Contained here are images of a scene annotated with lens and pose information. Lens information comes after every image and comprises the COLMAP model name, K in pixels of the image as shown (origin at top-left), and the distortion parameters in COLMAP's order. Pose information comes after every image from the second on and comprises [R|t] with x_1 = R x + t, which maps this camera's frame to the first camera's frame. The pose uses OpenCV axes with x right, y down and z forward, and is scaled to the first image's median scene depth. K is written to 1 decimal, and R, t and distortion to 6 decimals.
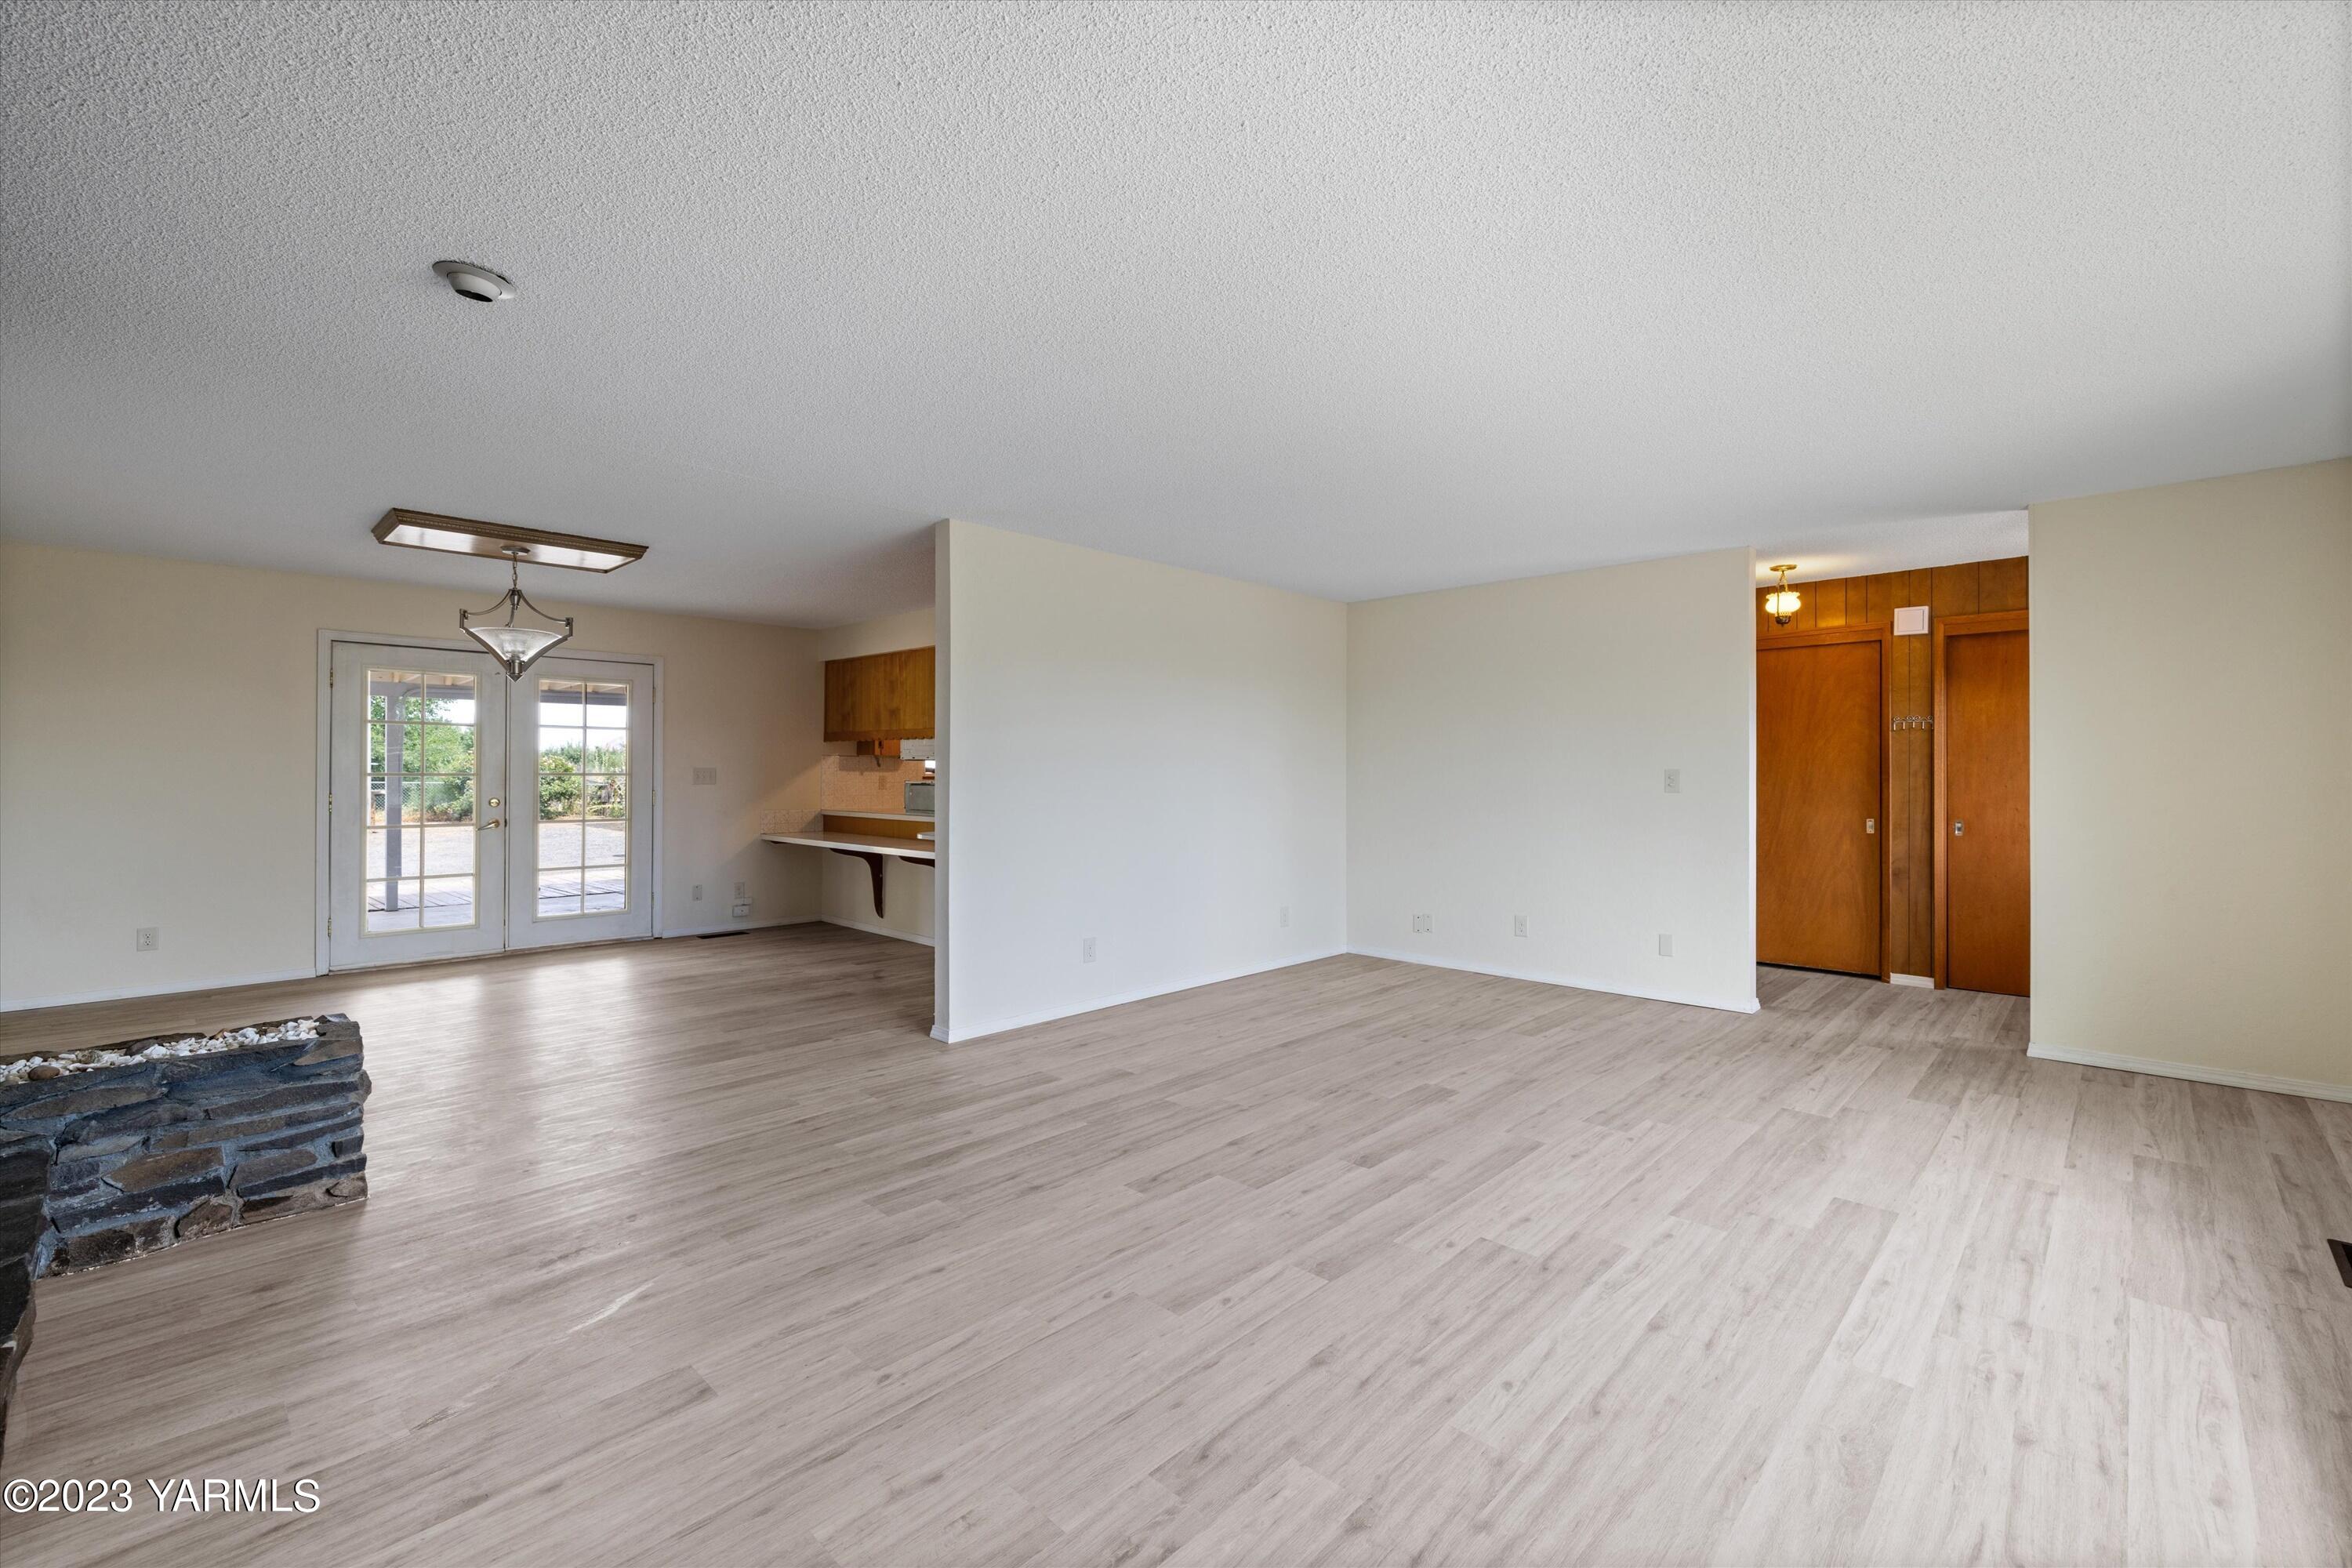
lens RADIAL K [[1006.3, 0, 1173.7], [0, 1006.3, 768.1], [0, 0, 1]] dist [0.003681, 0.000812]
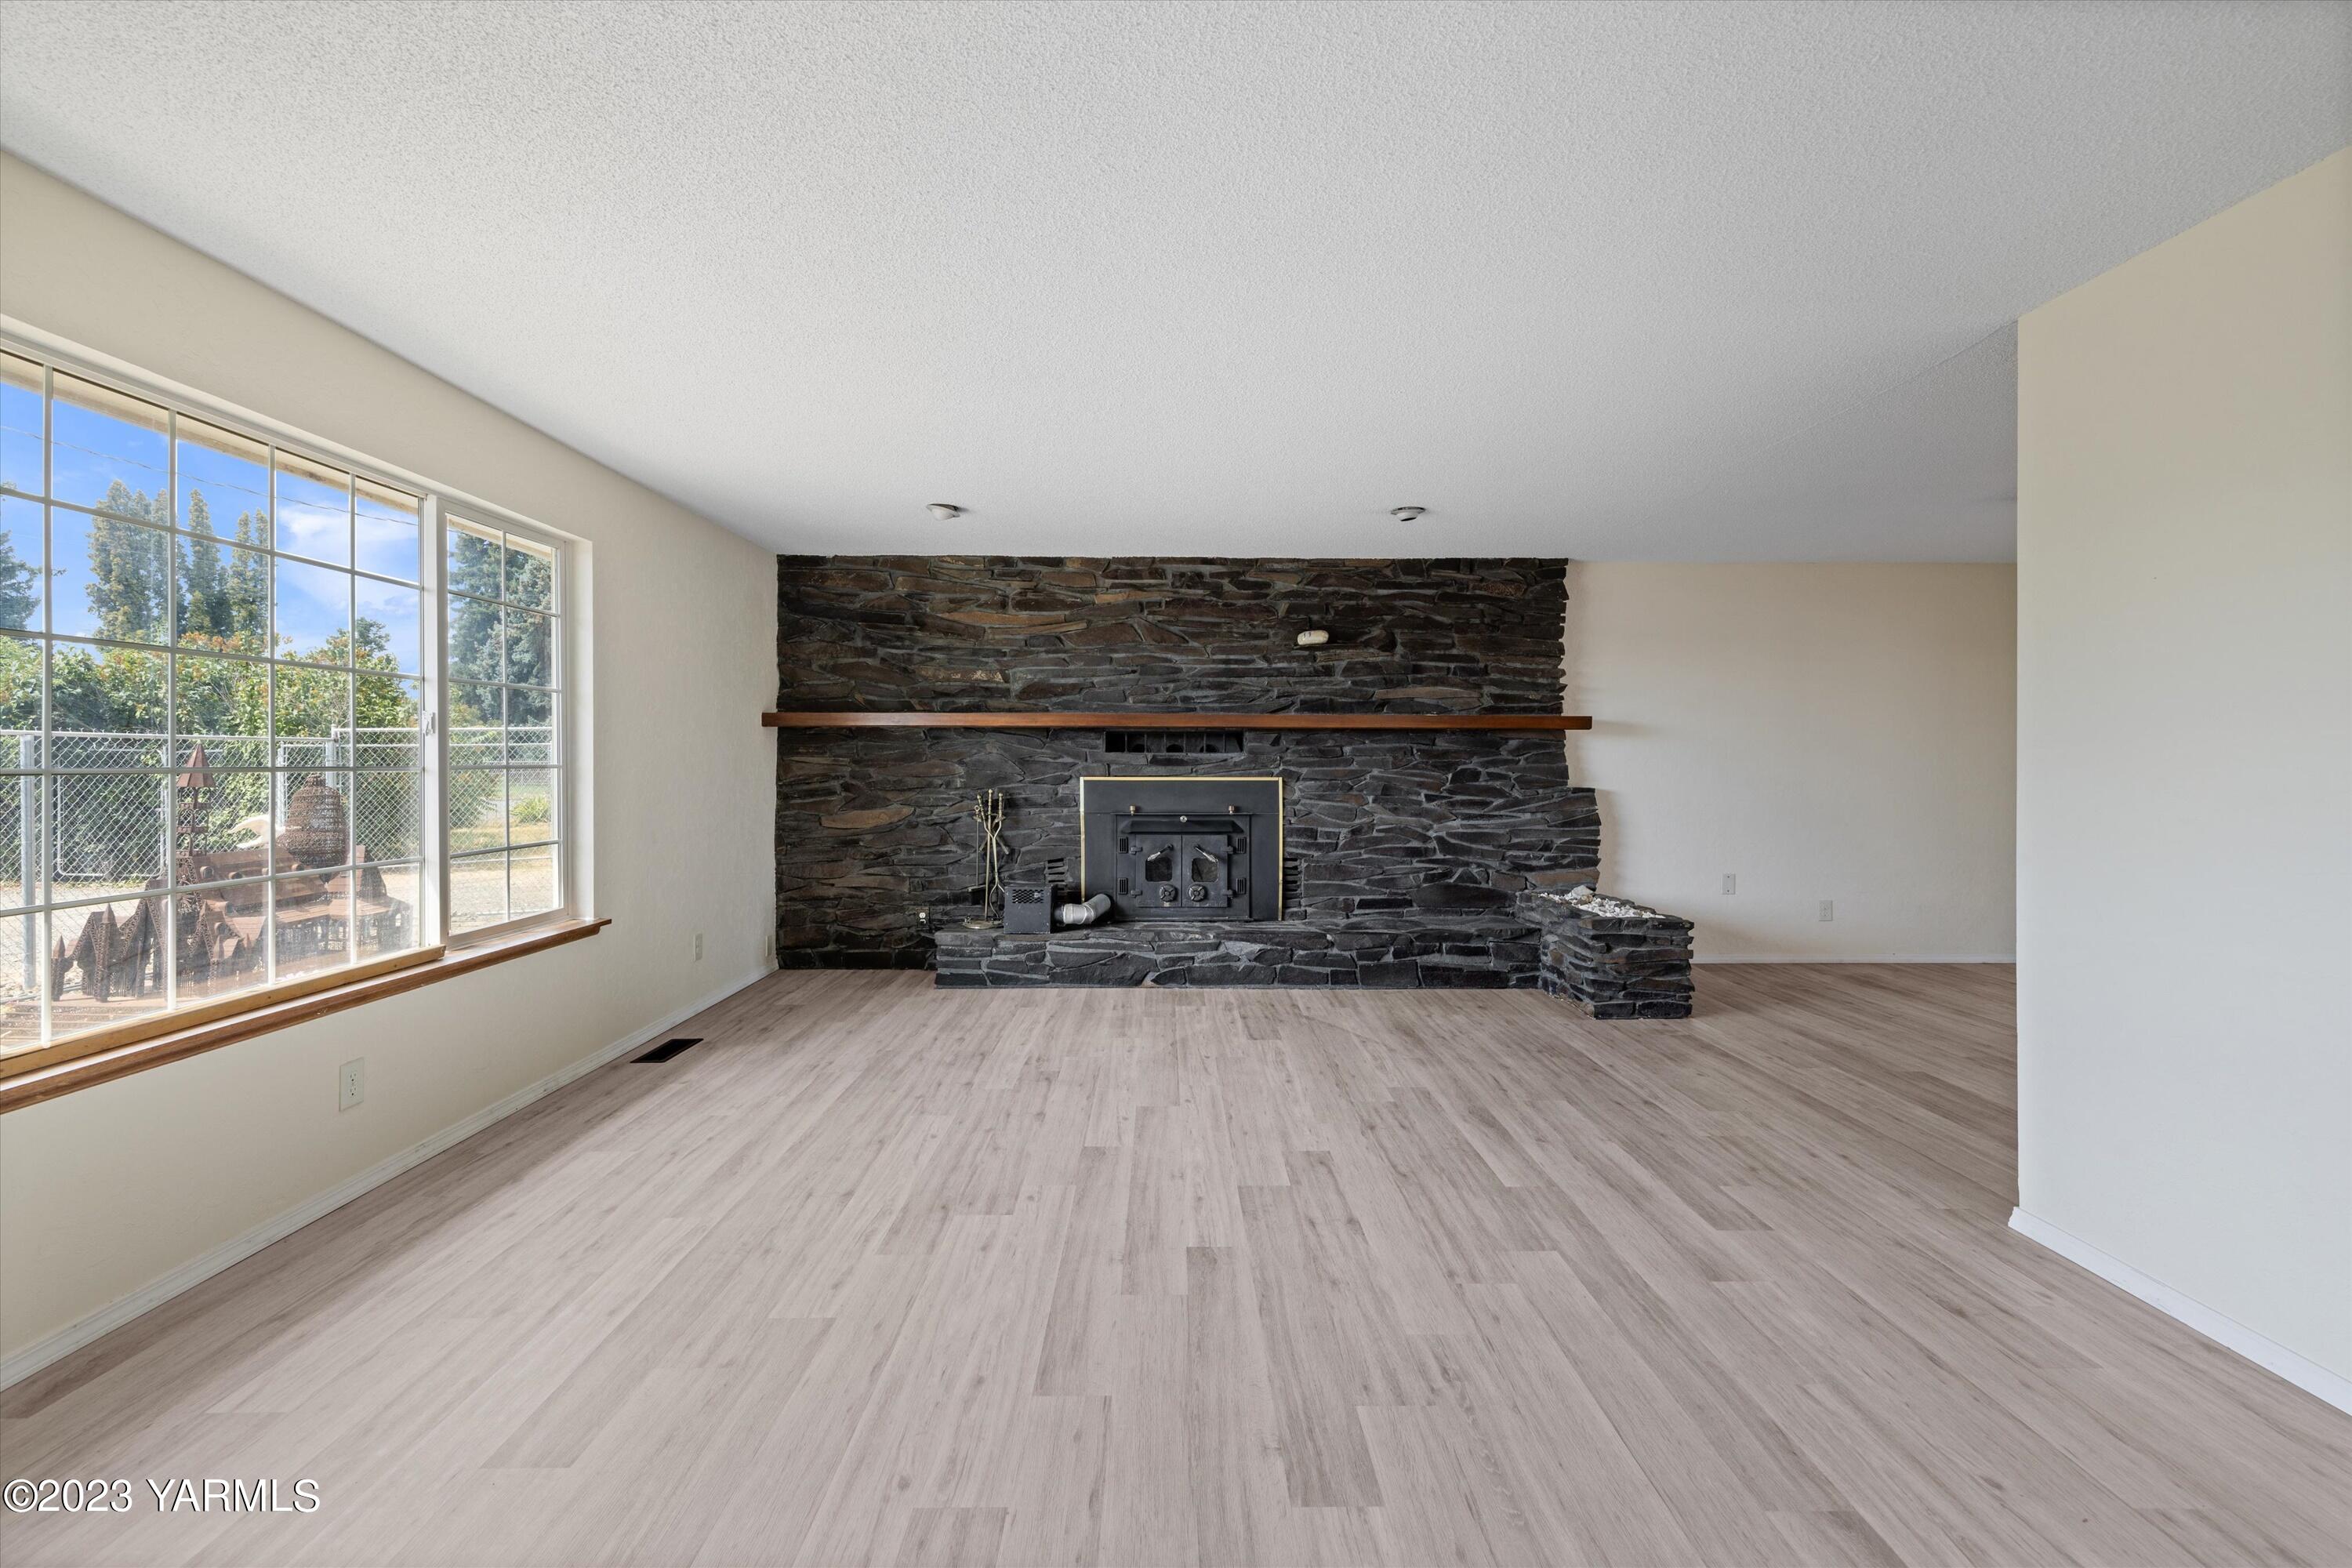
lens RADIAL K [[1006.3, 0, 1168.9], [0, 1006.3, 765.0], [0, 0, 1]] dist [0.003681, 0.000812]
pose [[-0.720525, 0.001857, -0.693426, 0.705167], [0.000573, 0.999998, 0.002083, 0.009652], [0.693429, 0.001104, -0.720524, 1.452128]]
